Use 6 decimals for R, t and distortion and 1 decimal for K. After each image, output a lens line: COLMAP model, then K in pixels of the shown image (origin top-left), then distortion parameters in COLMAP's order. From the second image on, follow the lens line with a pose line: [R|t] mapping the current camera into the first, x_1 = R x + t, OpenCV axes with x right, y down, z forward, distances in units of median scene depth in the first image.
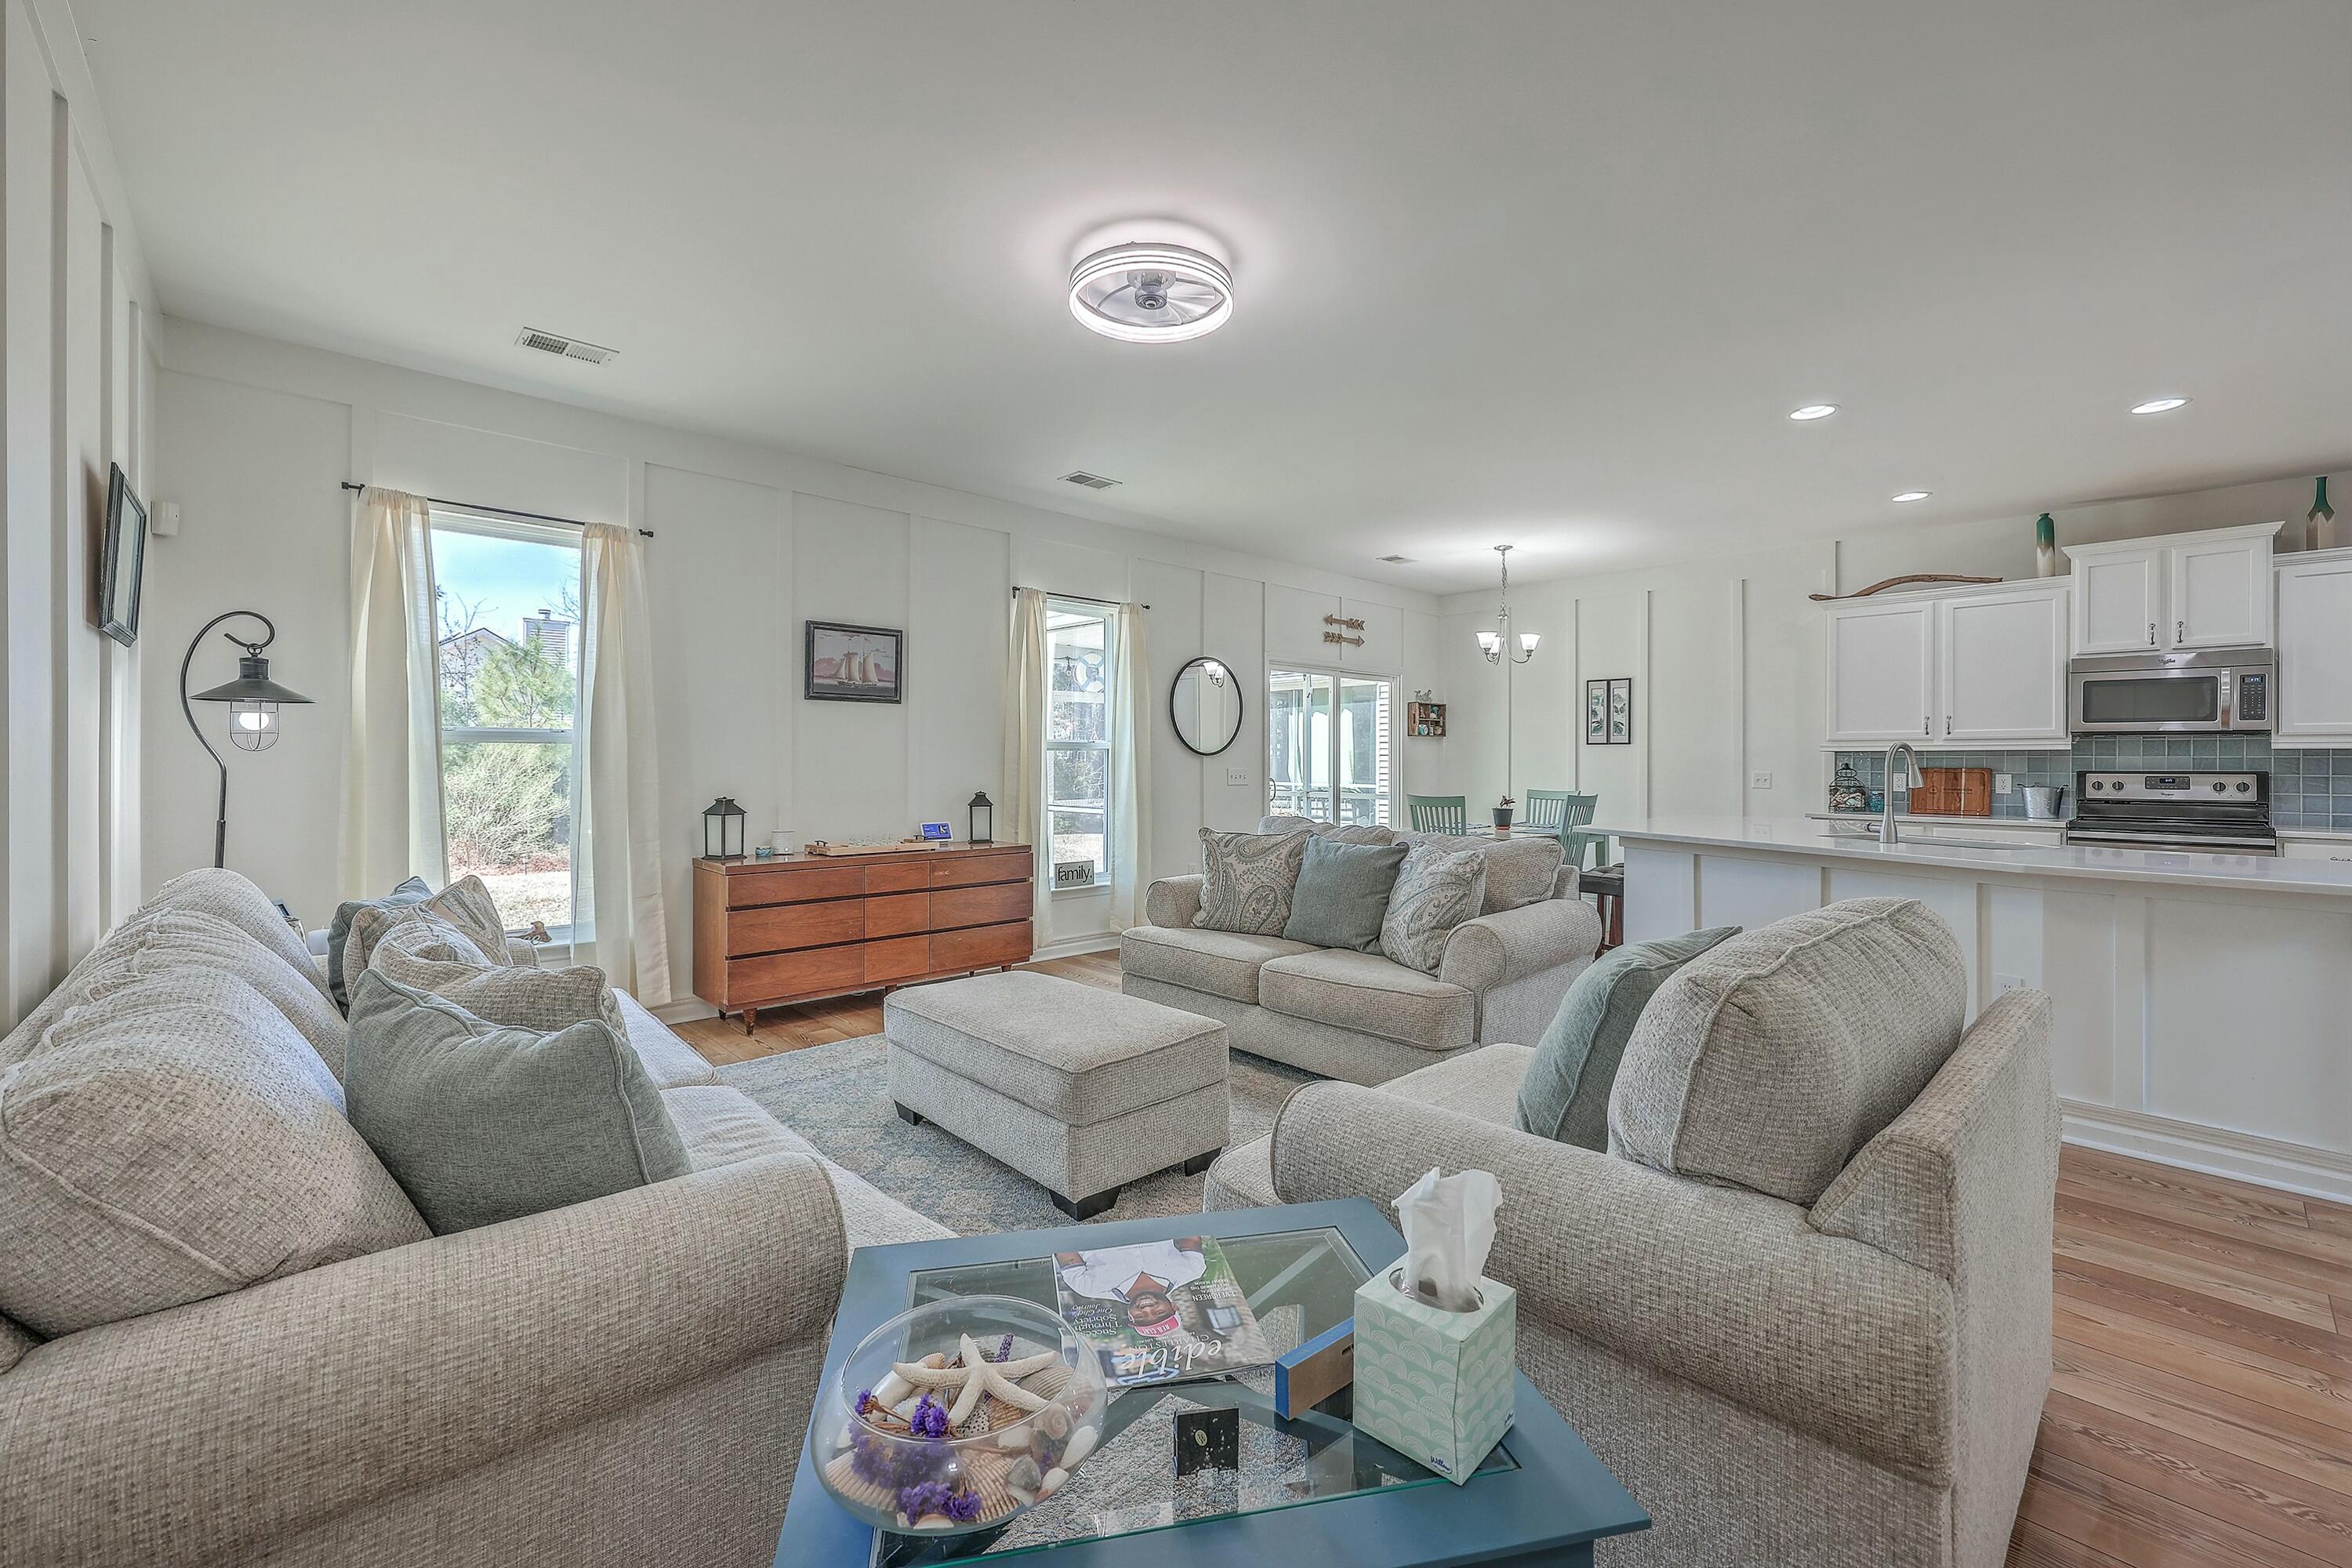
lens RADIAL K [[948.3, 0, 1176.7], [0, 948.3, 761.0], [0, 0, 1]] dist [0.001307, -0.001230]
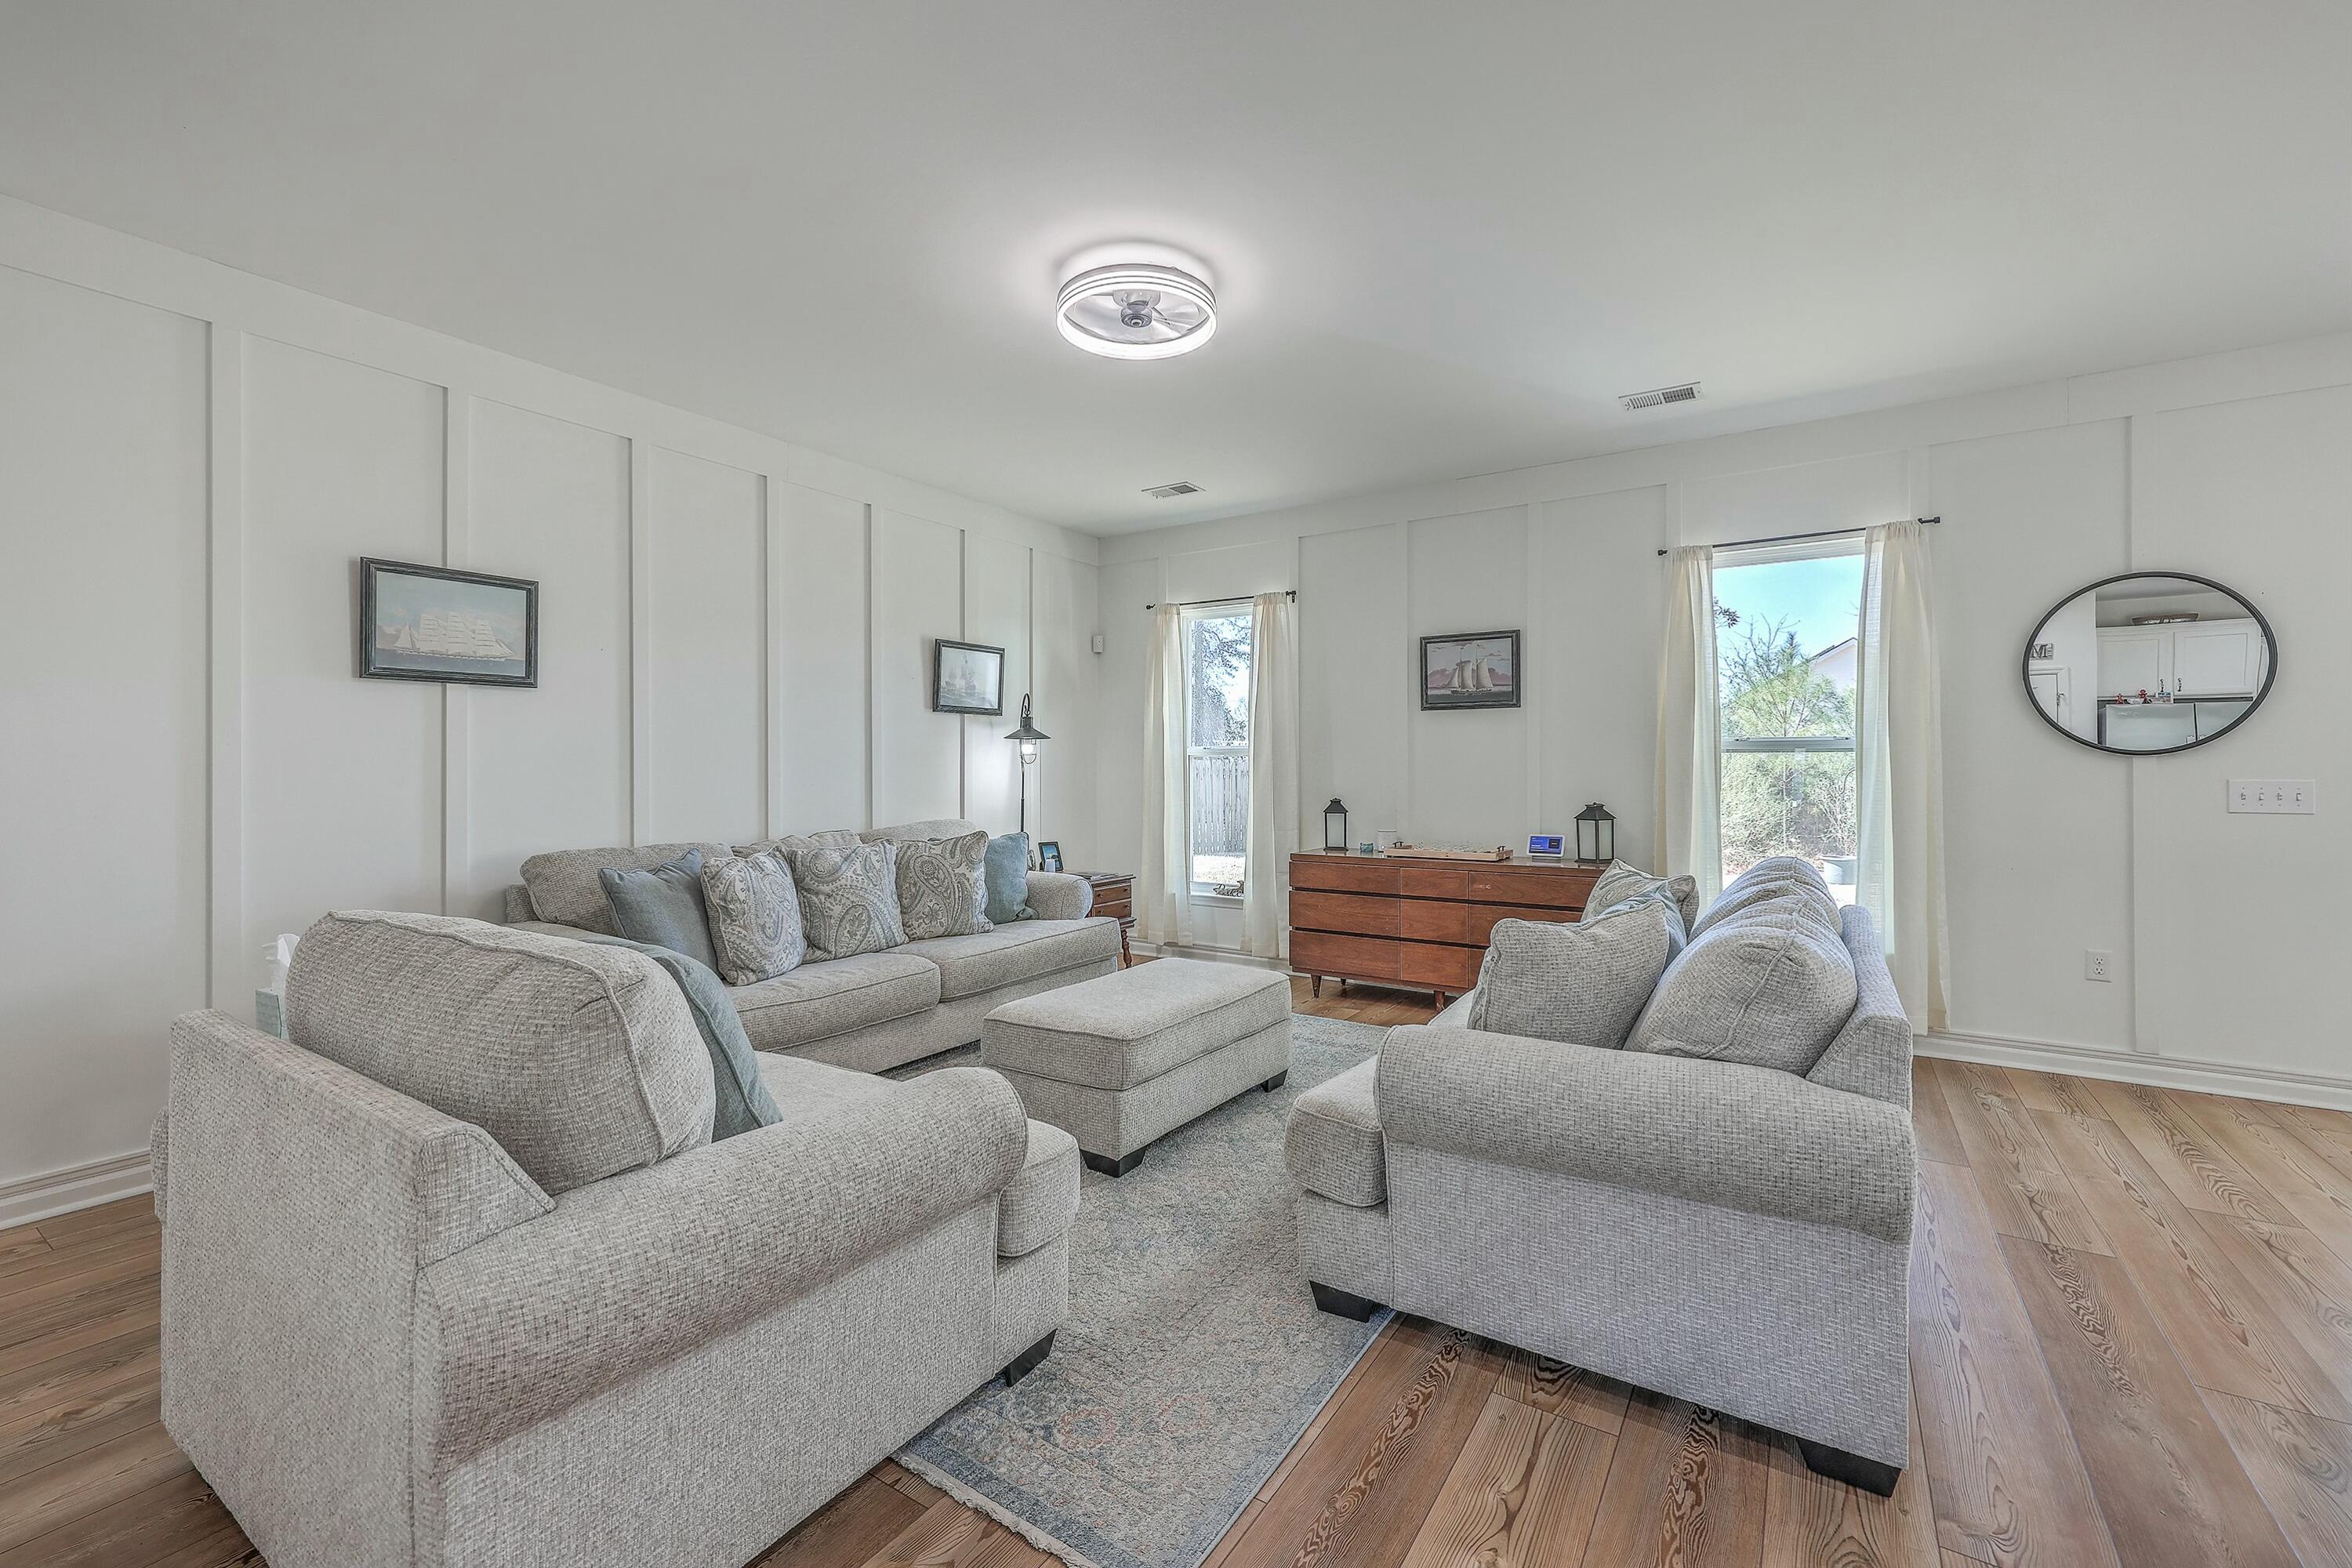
lens RADIAL K [[949.4, 0, 1288.3], [0, 949.4, 746.2], [0, 0, 1]] dist [0.007406, 0.000277]
pose [[0.285118, -0.026661, -0.958122, 0.580222], [0.004103, 0.999638, -0.026595, 0.003405], [0.958484, 0.003651, 0.285124, 0.529089]]
